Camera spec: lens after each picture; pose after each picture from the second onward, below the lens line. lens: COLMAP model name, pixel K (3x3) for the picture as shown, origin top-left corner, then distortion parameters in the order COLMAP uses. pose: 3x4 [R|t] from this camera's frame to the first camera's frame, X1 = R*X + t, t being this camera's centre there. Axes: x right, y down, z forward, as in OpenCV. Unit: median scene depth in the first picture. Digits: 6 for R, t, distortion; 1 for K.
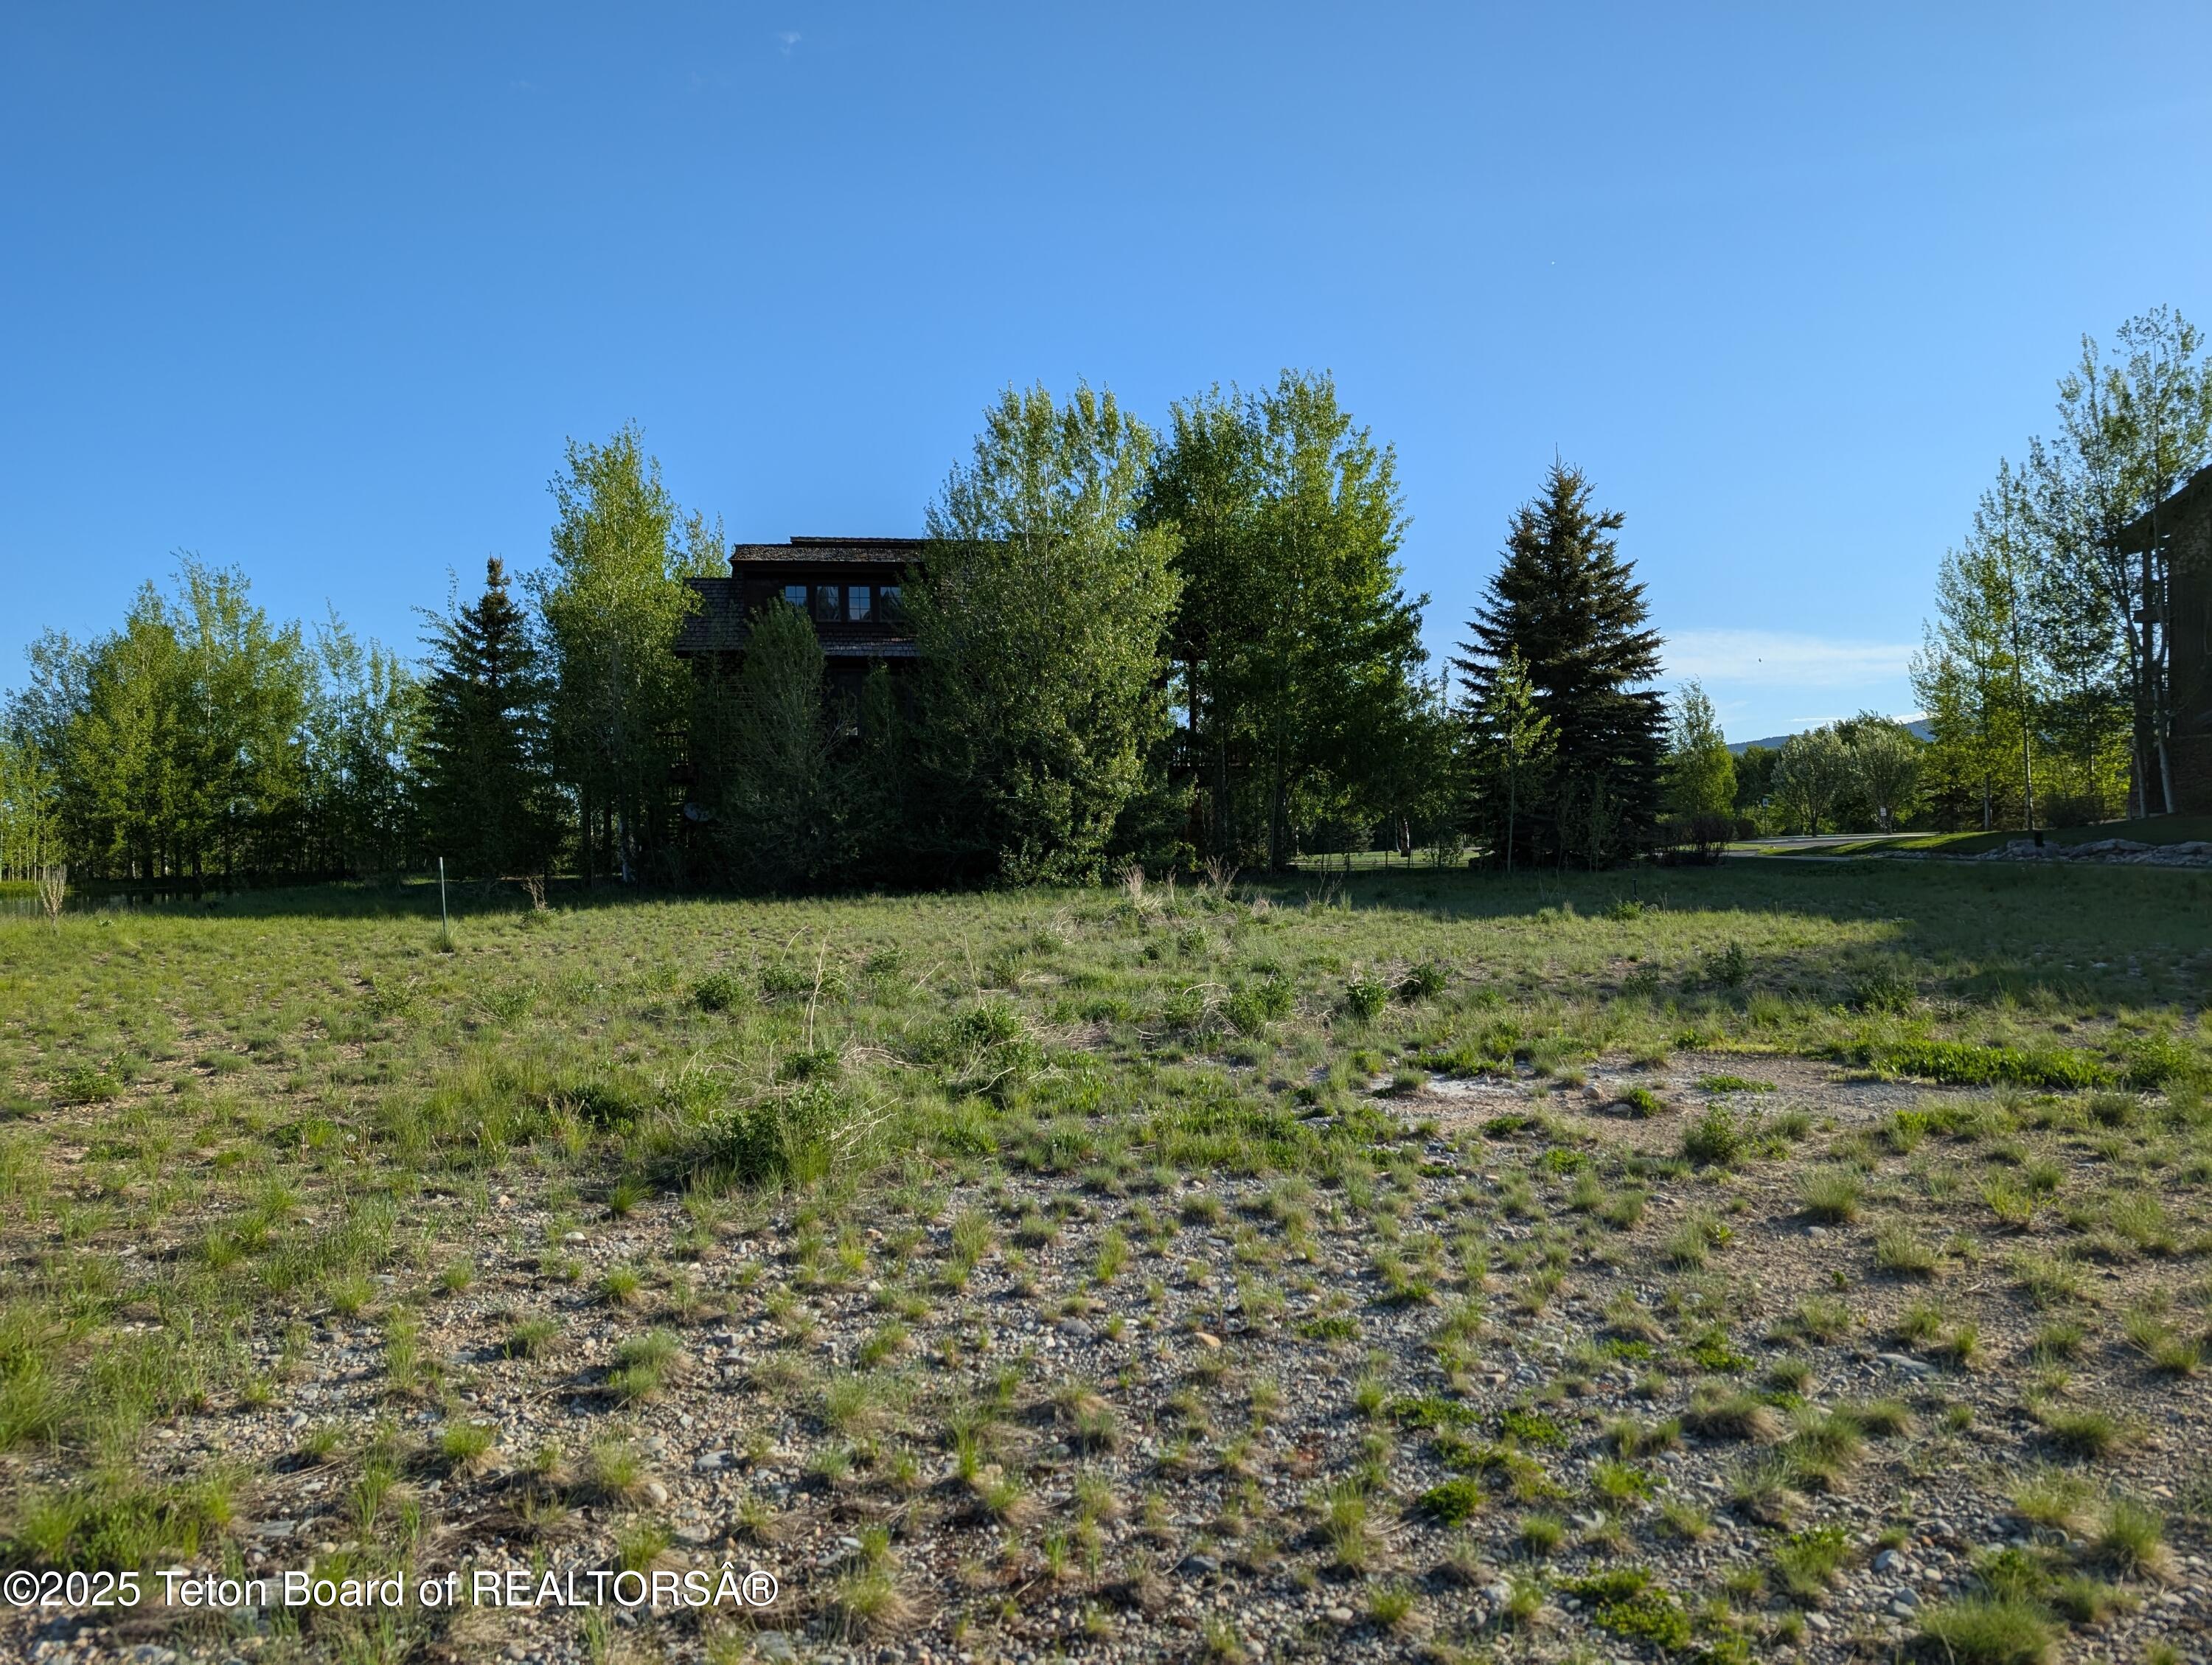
lens RADIAL K [[1611.5, 0, 1109.4], [0, 1611.5, 862.3], [0, 0, 1]] dist [0.136990, 0.006651]
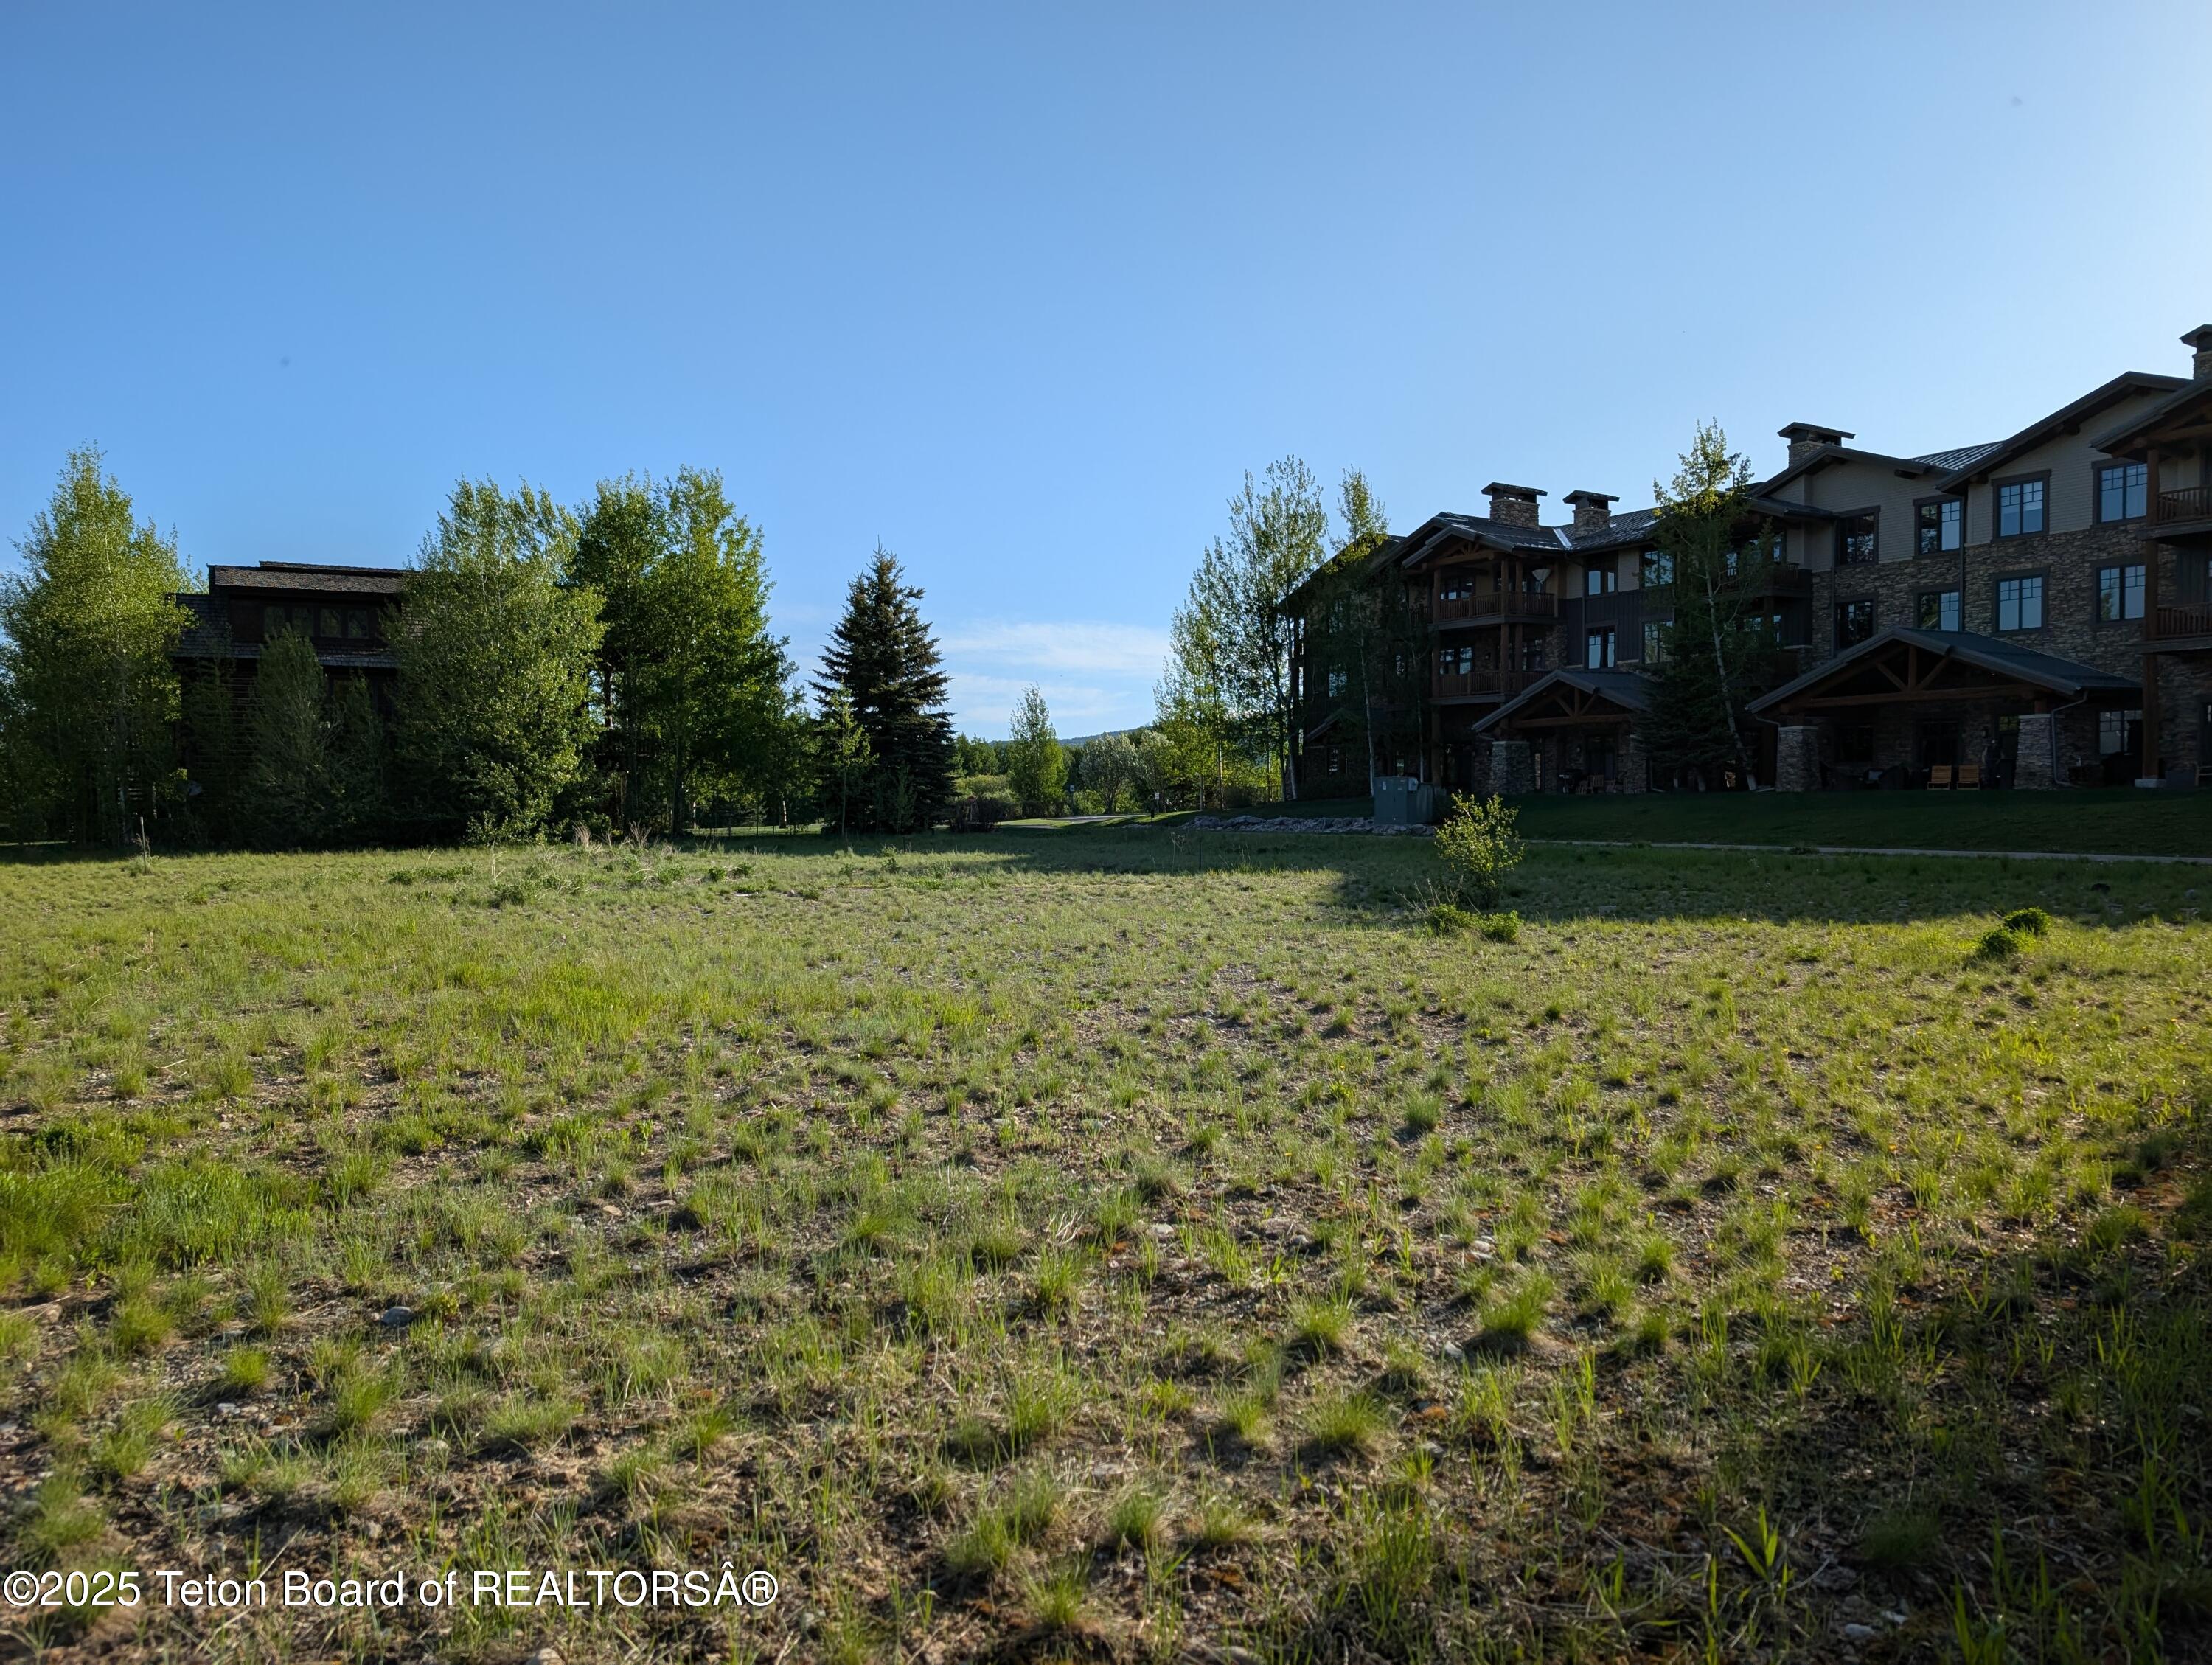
lens RADIAL K [[1540.1, 0, 1115.2], [0, 1540.1, 812.3], [0, 0, 1]] dist [0.061208, -0.013511]
pose [[0.927984, 0.004734, 0.372590, -0.036181], [0.002073, 0.999838, -0.017866, 0.008857], [-0.372615, 0.017352, 0.927824, -0.325751]]
